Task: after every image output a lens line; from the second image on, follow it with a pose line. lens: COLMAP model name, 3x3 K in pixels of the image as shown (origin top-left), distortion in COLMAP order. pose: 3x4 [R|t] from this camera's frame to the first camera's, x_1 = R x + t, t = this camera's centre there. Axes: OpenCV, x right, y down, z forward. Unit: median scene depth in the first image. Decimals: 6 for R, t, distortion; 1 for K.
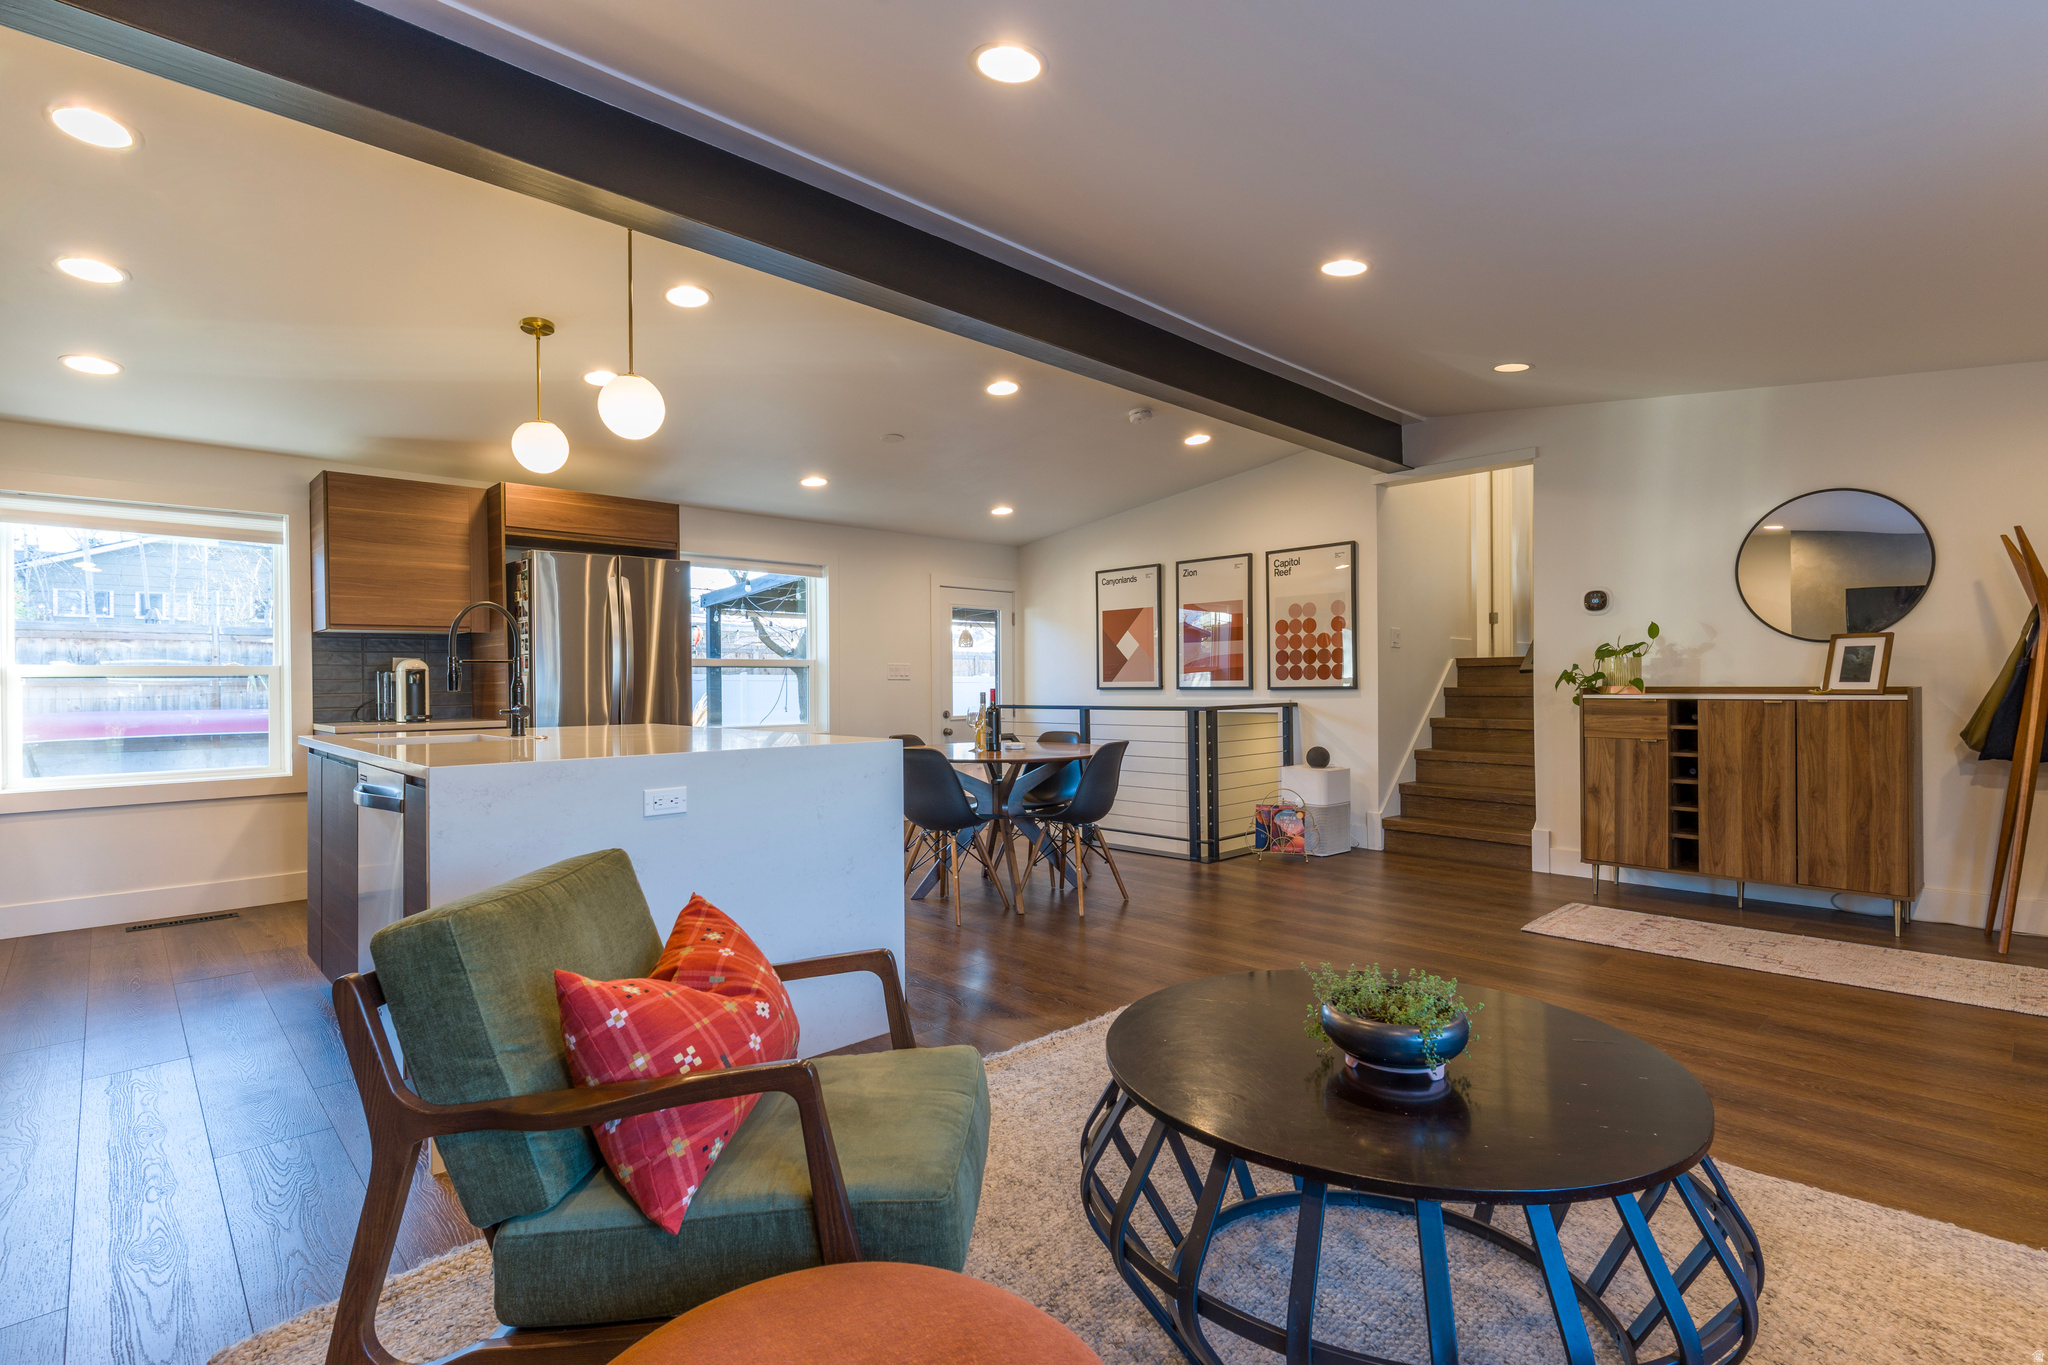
lens RADIAL K [[956.9, 0, 1024.3], [0, 956.9, 679.6], [0, 0, 1]] dist [0.001208, 0.000113]
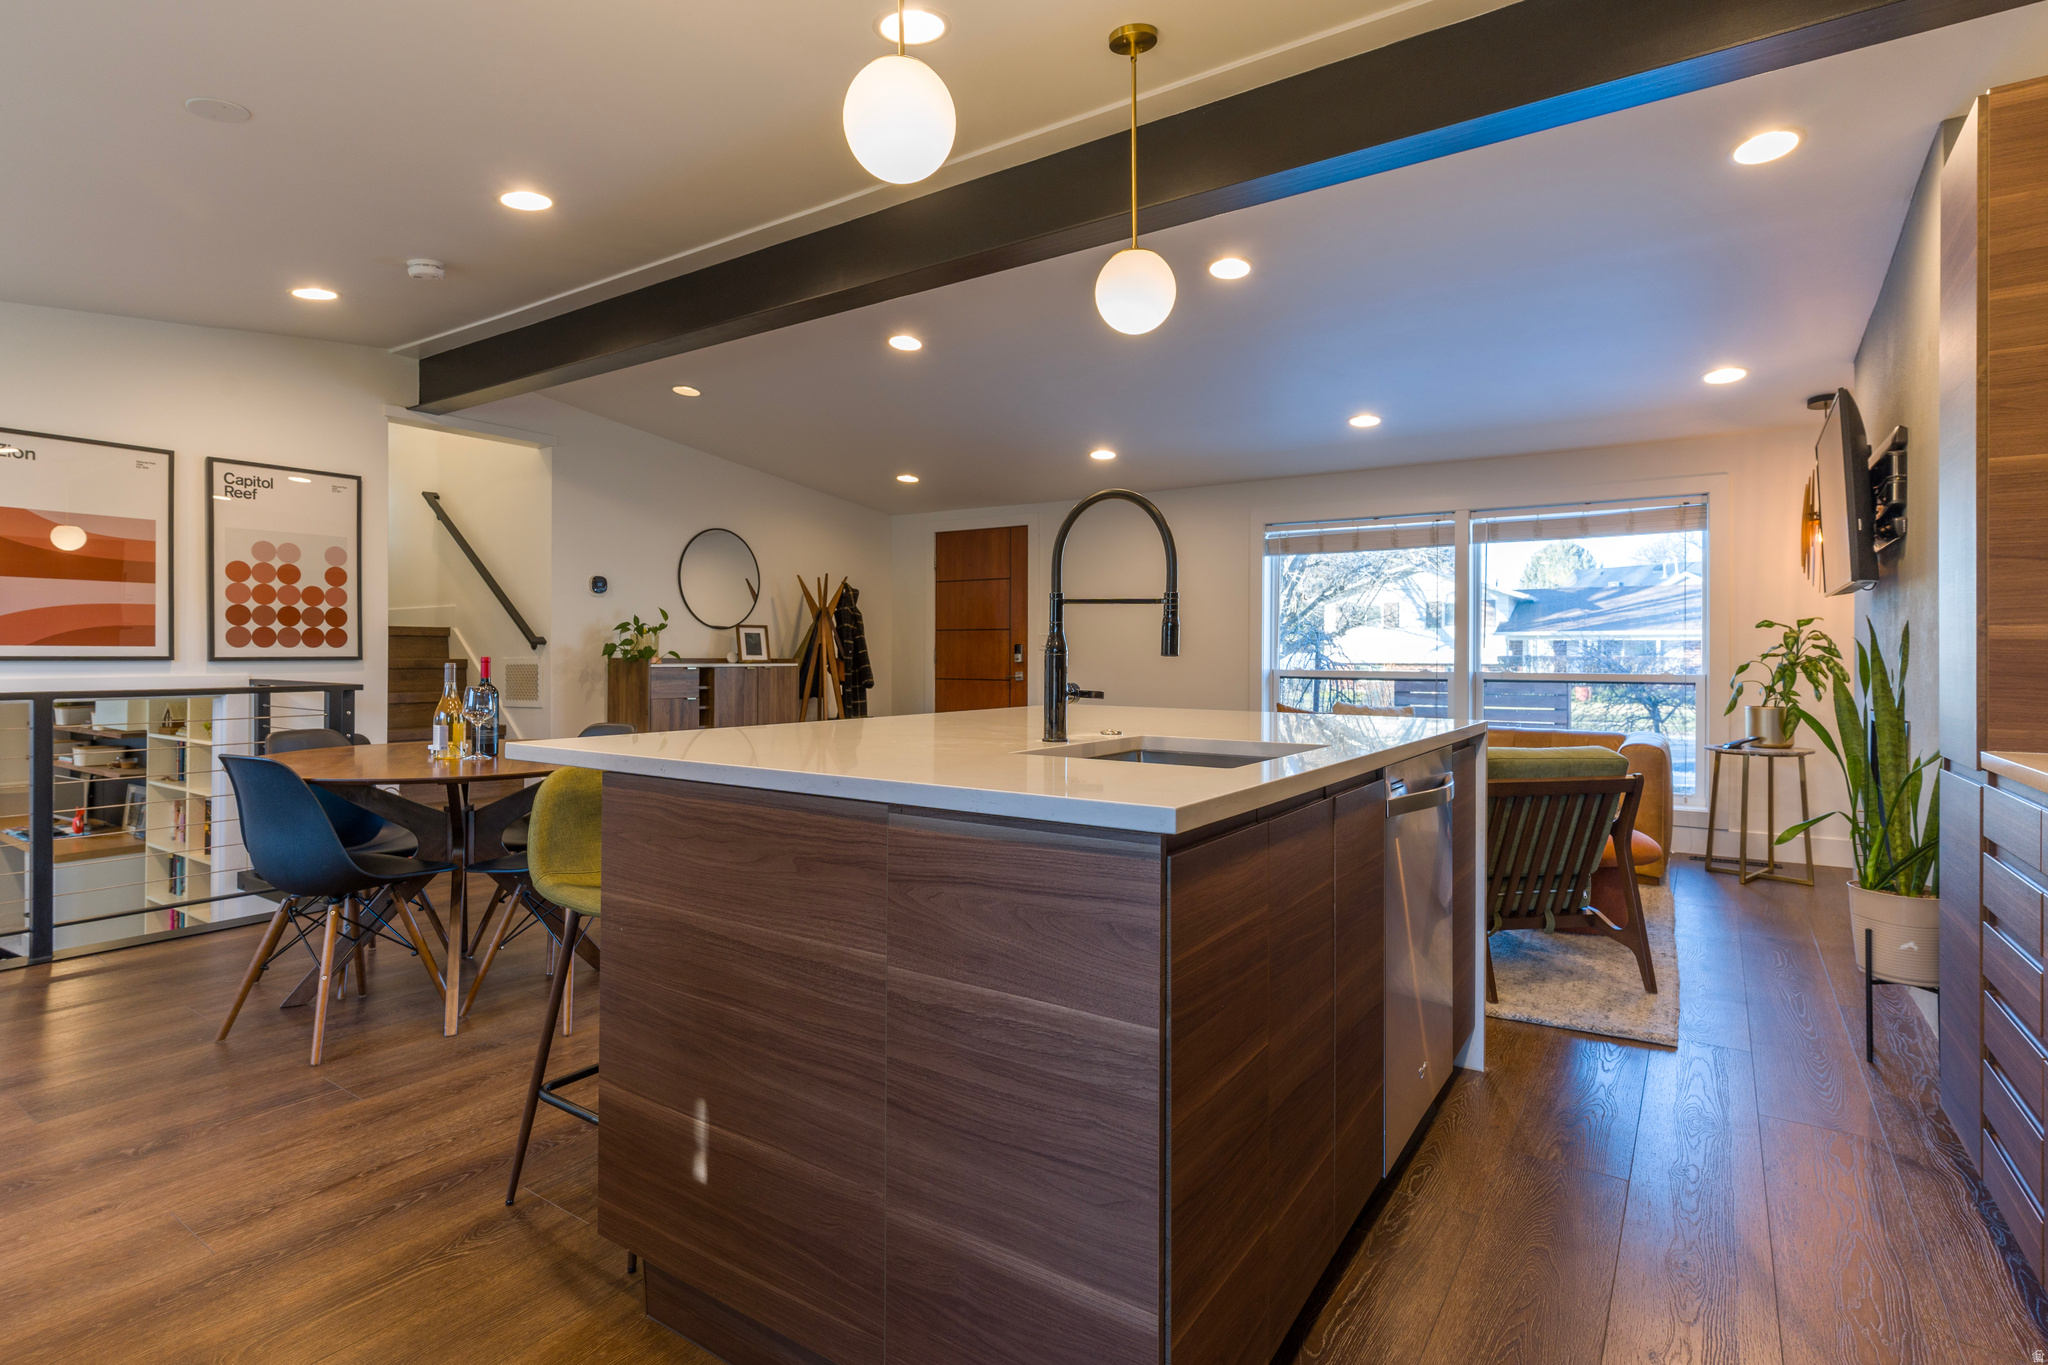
lens RADIAL K [[969.9, 0, 1027.3], [0, 969.9, 659.2], [0, 0, 1]] dist [0.000581, 0.000279]
pose [[-0.194888, 0.001633, 0.980824, -0.705025], [-0.007815, 0.999964, -0.003217, 0.009246], [-0.980794, -0.008292, -0.194868, 0.751030]]
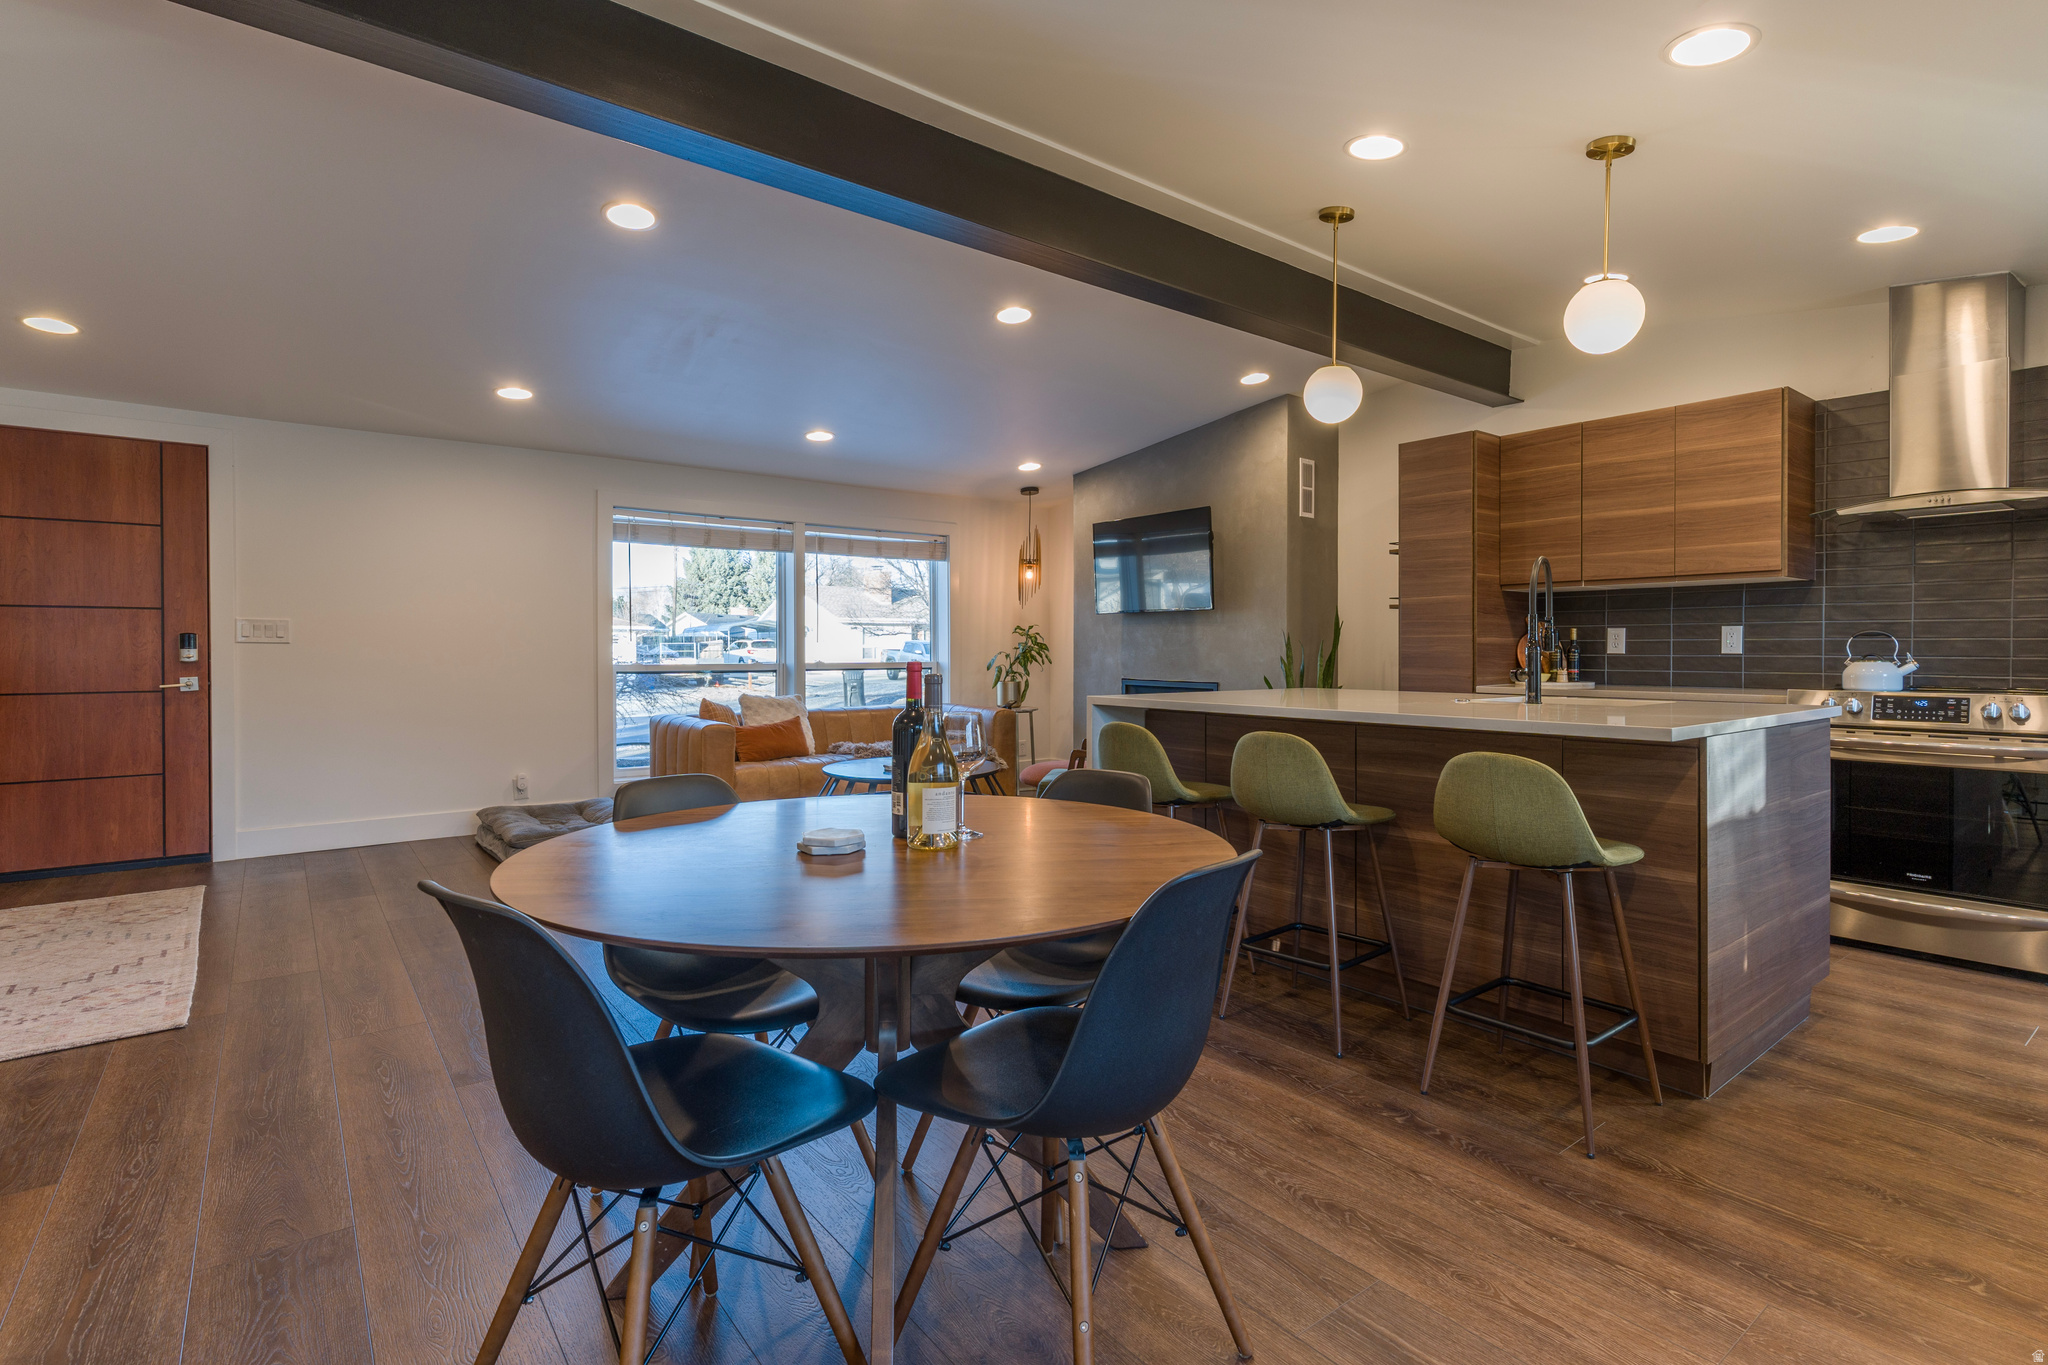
lens RADIAL K [[985.1, 0, 997.0], [0, 985.1, 670.9], [0, 0, 1]] dist [0.001221, 0.000357]
pose [[-0.989818, -0.001414, 0.142334, -0.107025], [0.001218, 0.999830, 0.018399, 0.000421], [-0.142336, 0.018385, -0.989648, 1.324074]]
